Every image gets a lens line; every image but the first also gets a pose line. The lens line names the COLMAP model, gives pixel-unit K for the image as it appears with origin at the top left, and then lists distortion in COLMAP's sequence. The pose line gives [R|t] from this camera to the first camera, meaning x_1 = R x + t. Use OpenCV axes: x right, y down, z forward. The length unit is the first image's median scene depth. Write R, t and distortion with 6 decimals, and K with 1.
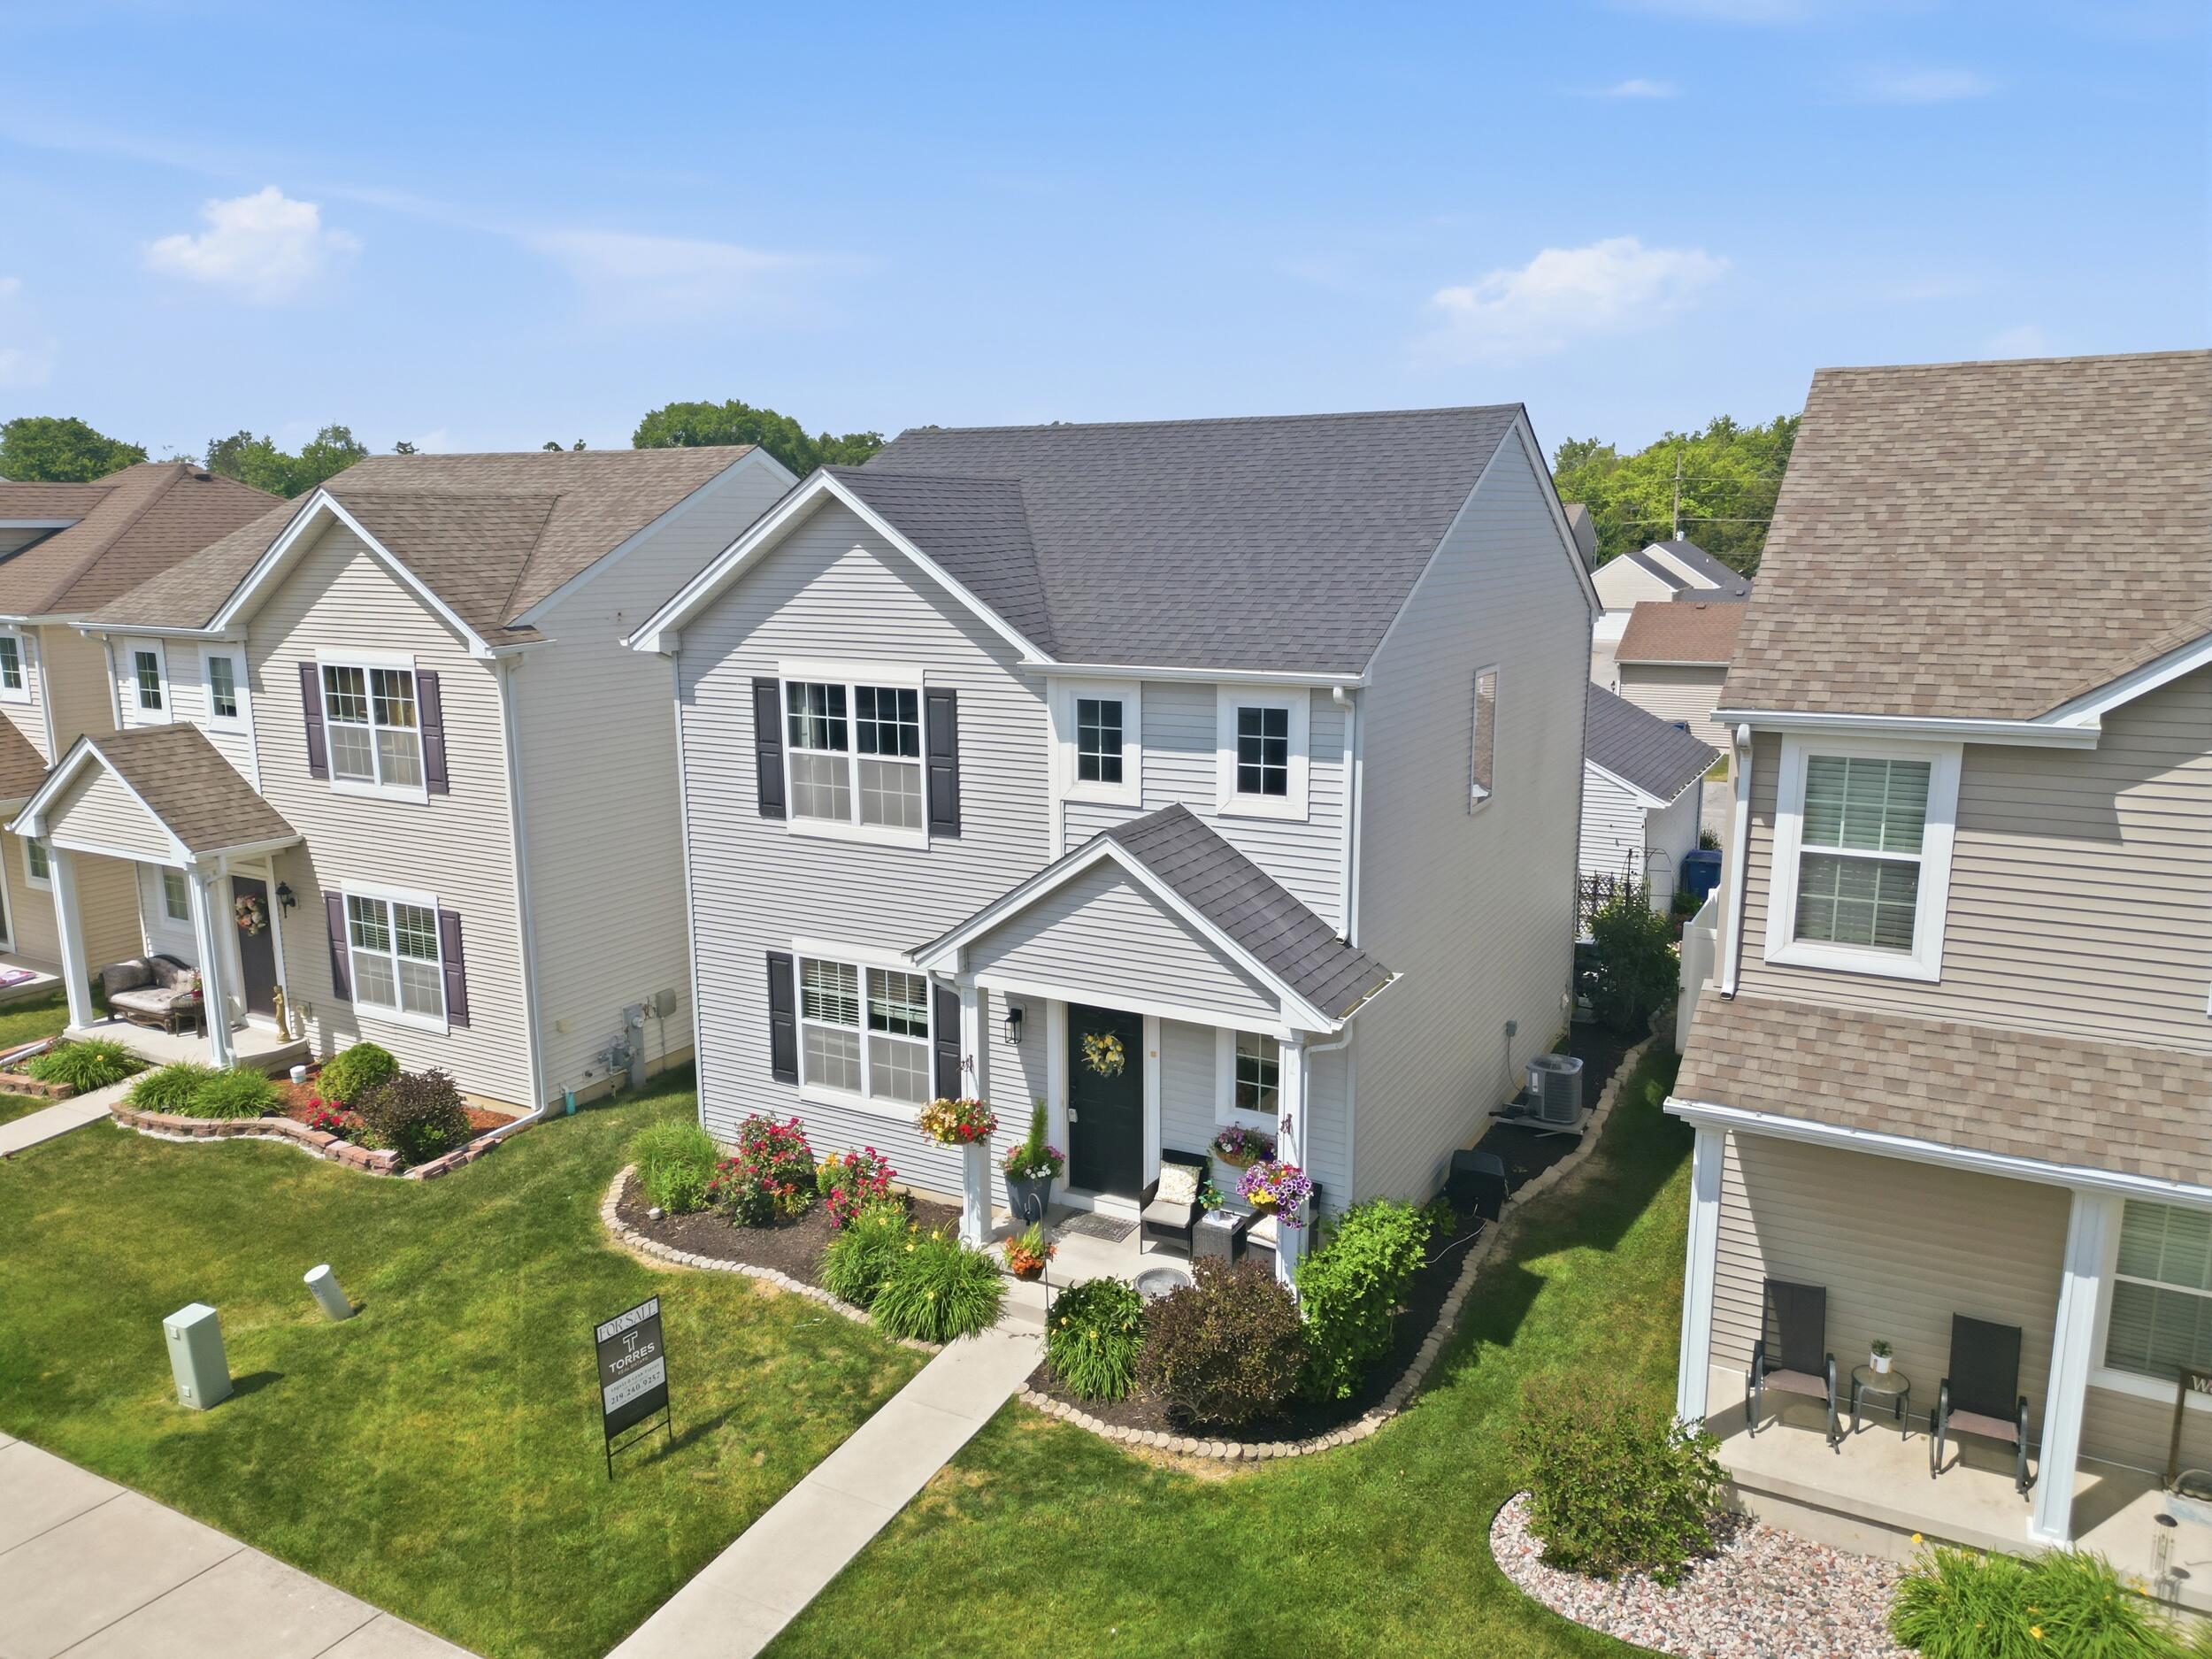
lens RADIAL K [[1531.0, 0, 1106.0], [0, 1531.0, 829.5], [0, 0, 1]] dist [0.090406, -0.088268]
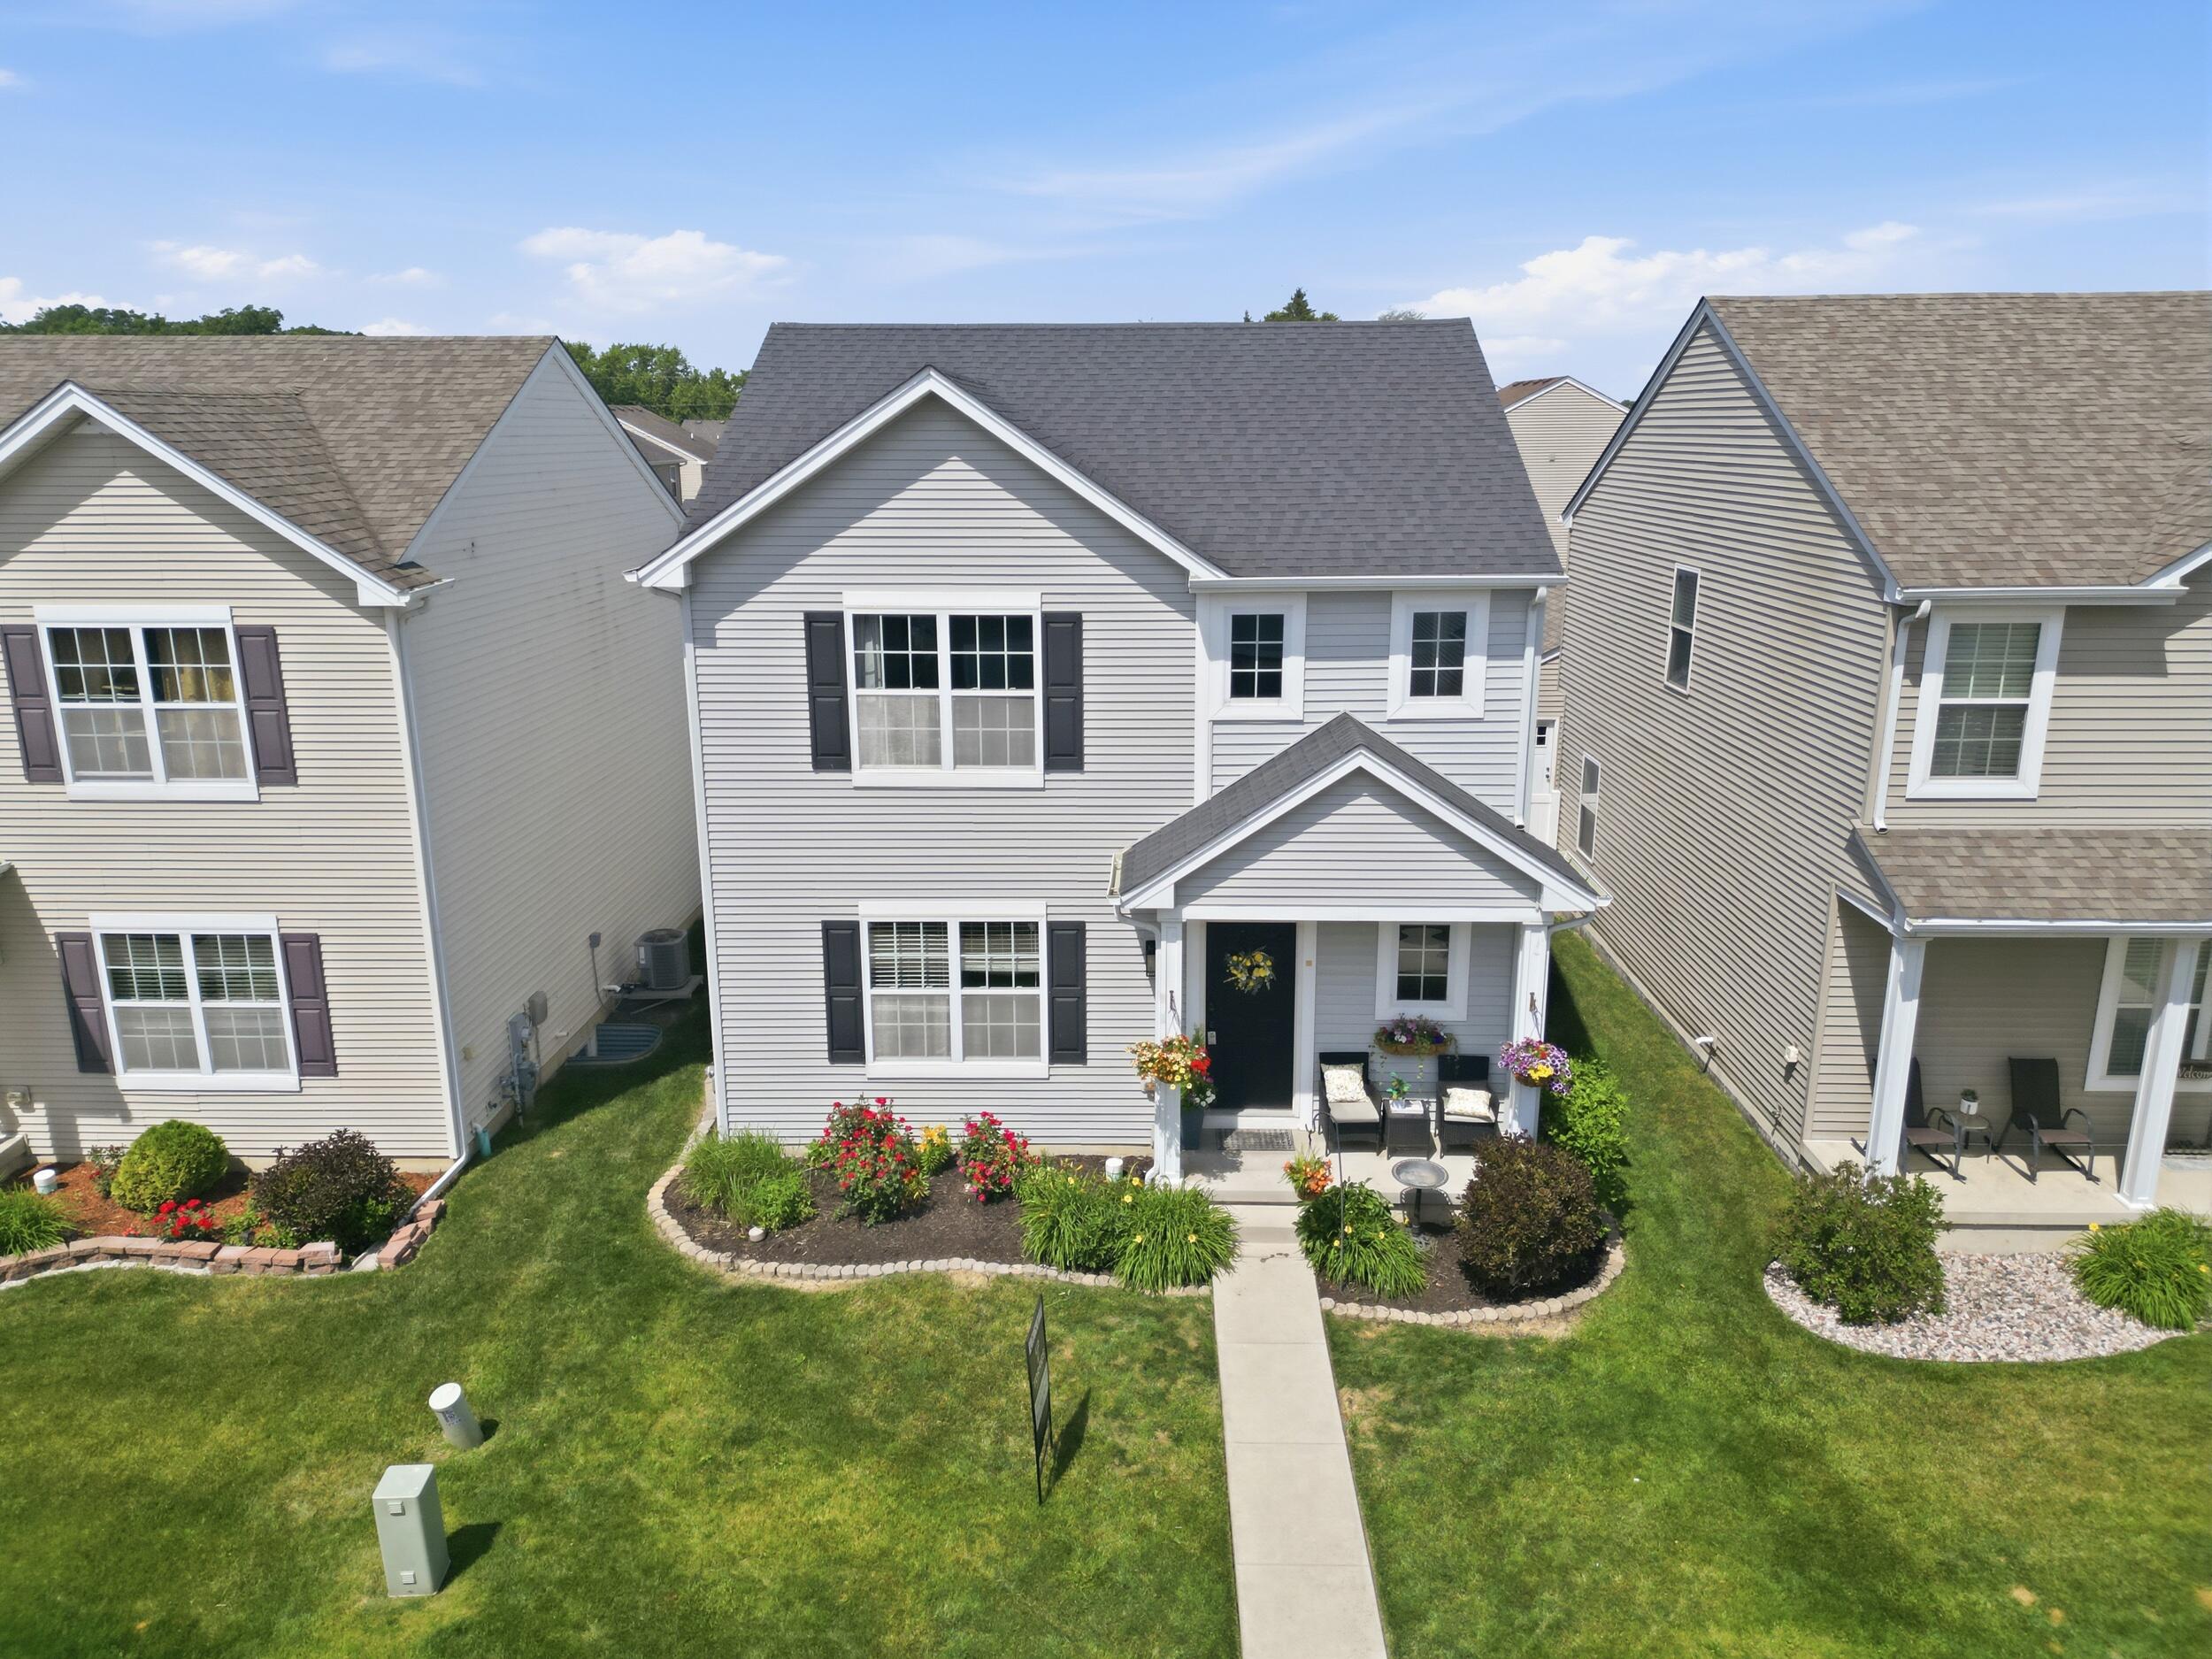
lens RADIAL K [[1524.1, 0, 1106.0], [0, 1524.1, 829.5], [0, 0, 1]] dist [0.097065, -0.101060]
pose [[0.891013, -0.114291, 0.439356, -0.500602], [0.089194, 0.993000, 0.077428, -0.030047], [-0.445130, -0.029801, 0.894970, 0.151197]]
